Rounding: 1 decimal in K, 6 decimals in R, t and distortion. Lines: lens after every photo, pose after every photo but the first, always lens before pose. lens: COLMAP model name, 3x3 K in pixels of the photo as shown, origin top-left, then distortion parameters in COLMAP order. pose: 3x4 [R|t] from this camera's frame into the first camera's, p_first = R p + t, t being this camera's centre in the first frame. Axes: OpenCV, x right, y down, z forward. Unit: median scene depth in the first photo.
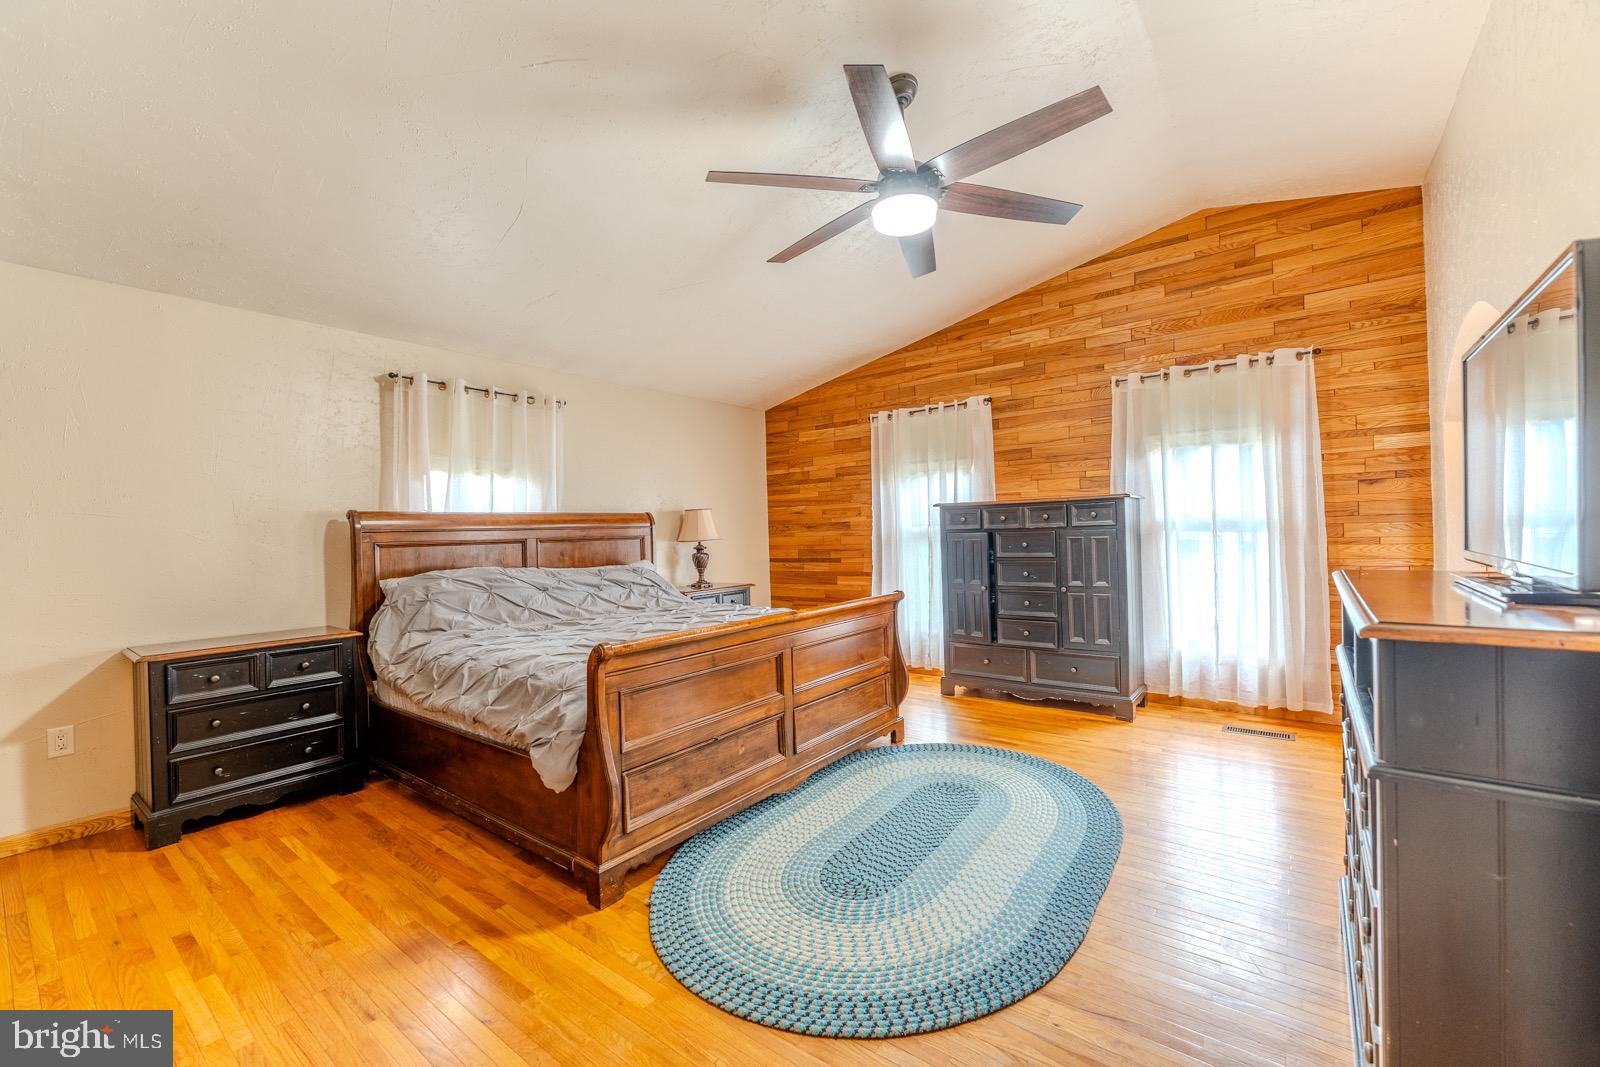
lens RADIAL K [[639.8, 0, 809.8], [0, 639.8, 536.9], [0, 0, 1]] dist [-0.000361, 0.000865]
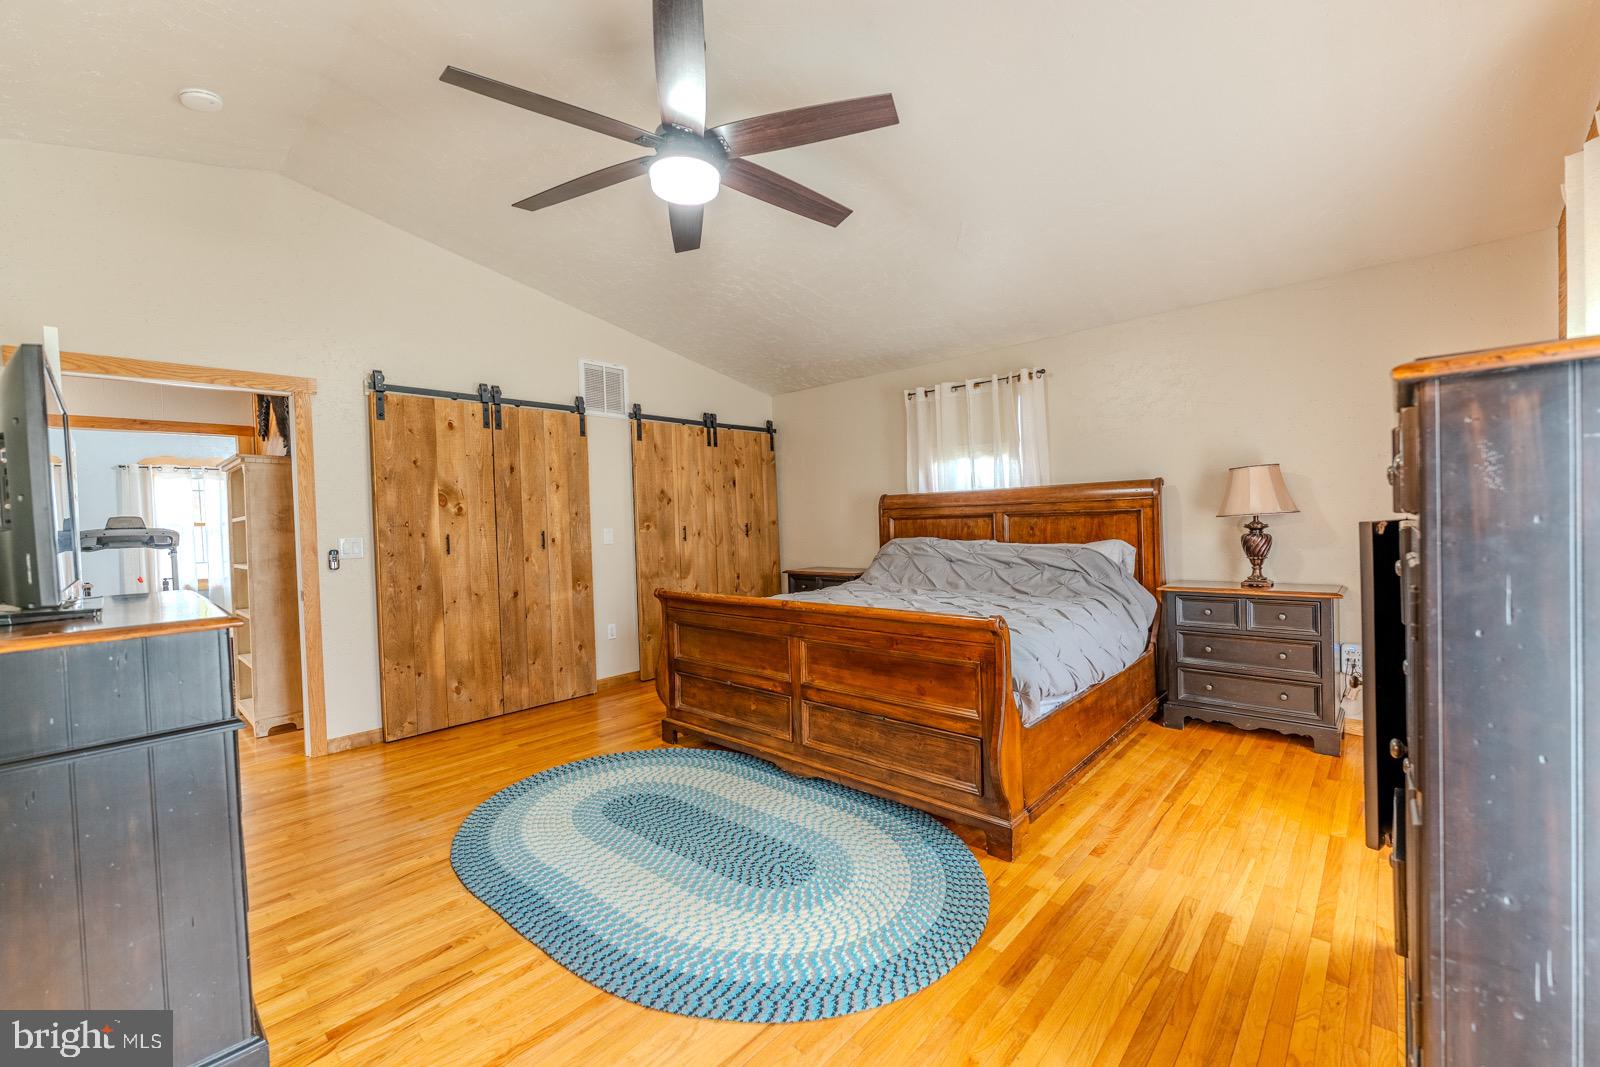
lens RADIAL K [[639.8, 0, 799.3], [0, 639.8, 535.2], [0, 0, 1]] dist [-0.000361, 0.000865]
pose [[-0.094456, 0.062384, -0.993573, 0.988512], [0.028516, 0.997795, 0.059938, -0.050938], [0.995121, -0.022671, -0.096026, 1.137244]]
